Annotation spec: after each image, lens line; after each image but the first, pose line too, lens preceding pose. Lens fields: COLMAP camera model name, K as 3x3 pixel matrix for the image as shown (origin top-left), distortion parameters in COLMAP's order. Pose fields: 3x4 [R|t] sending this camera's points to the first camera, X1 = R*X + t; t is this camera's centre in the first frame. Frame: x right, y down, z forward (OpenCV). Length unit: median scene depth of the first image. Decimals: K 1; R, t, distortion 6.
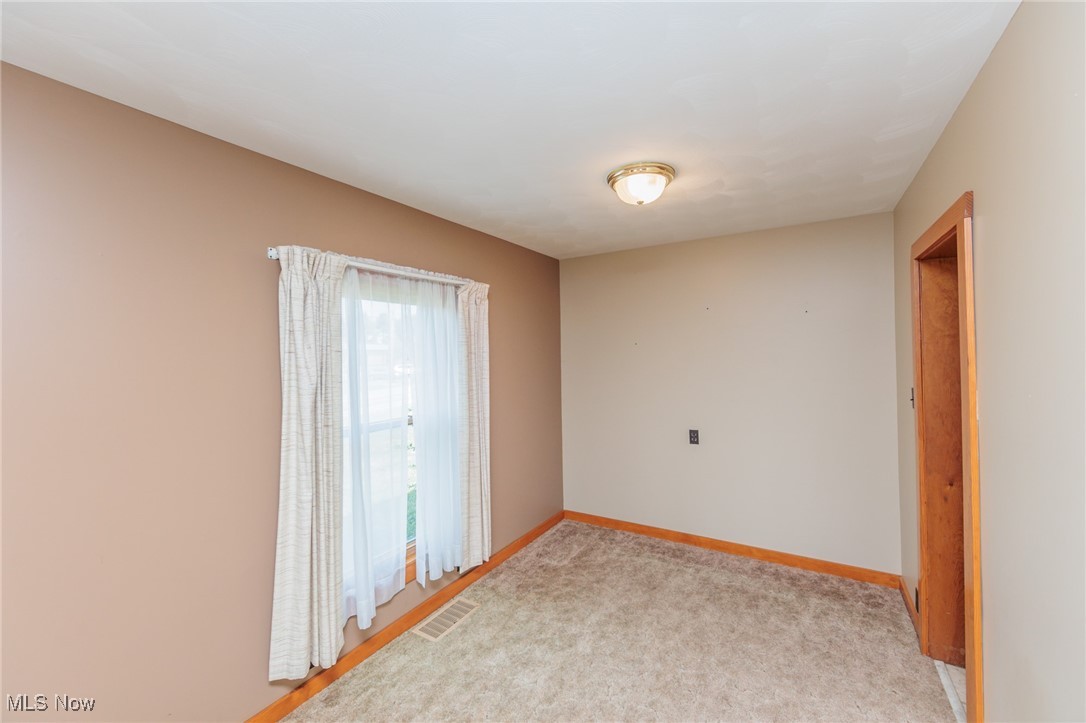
lens RADIAL K [[426.5, 0, 545.6], [0, 426.5, 352.4], [0, 0, 1]] dist [-0.002242, -0.000324]
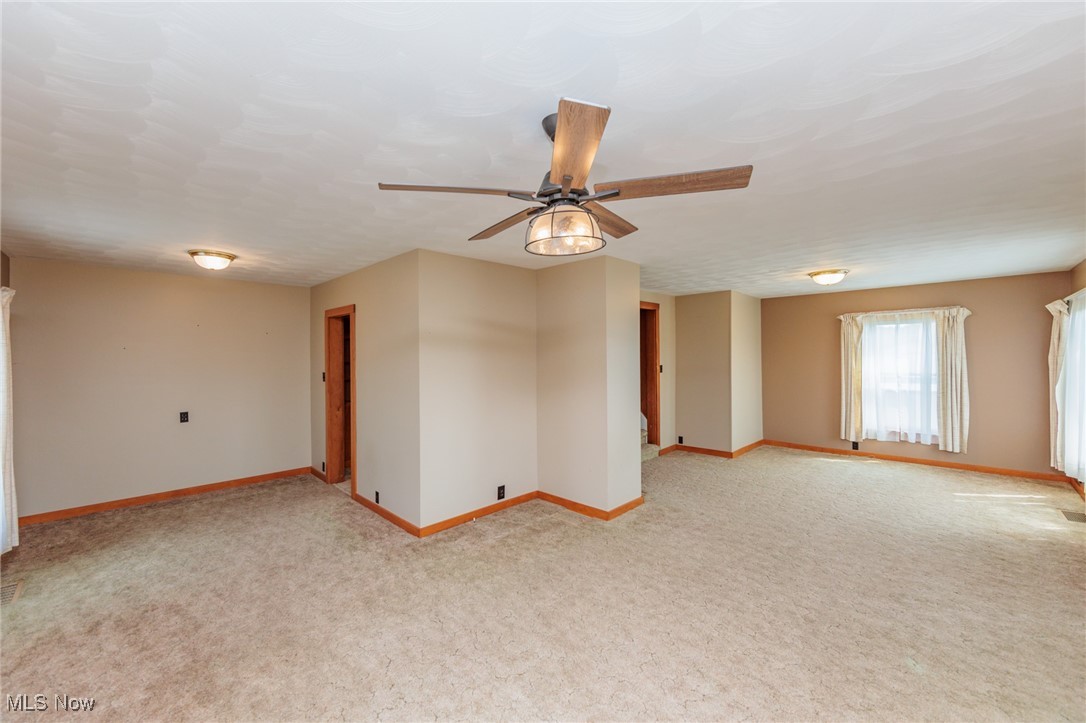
lens RADIAL K [[426.5, 0, 545.2], [0, 426.5, 357.6], [0, 0, 1]] dist [-0.002242, -0.000324]
pose [[0.237600, 0.007418, 0.971335, -0.908582], [-0.005332, 0.999966, -0.006332, 0.009967], [-0.971348, -0.003675, 0.237632, -0.588380]]
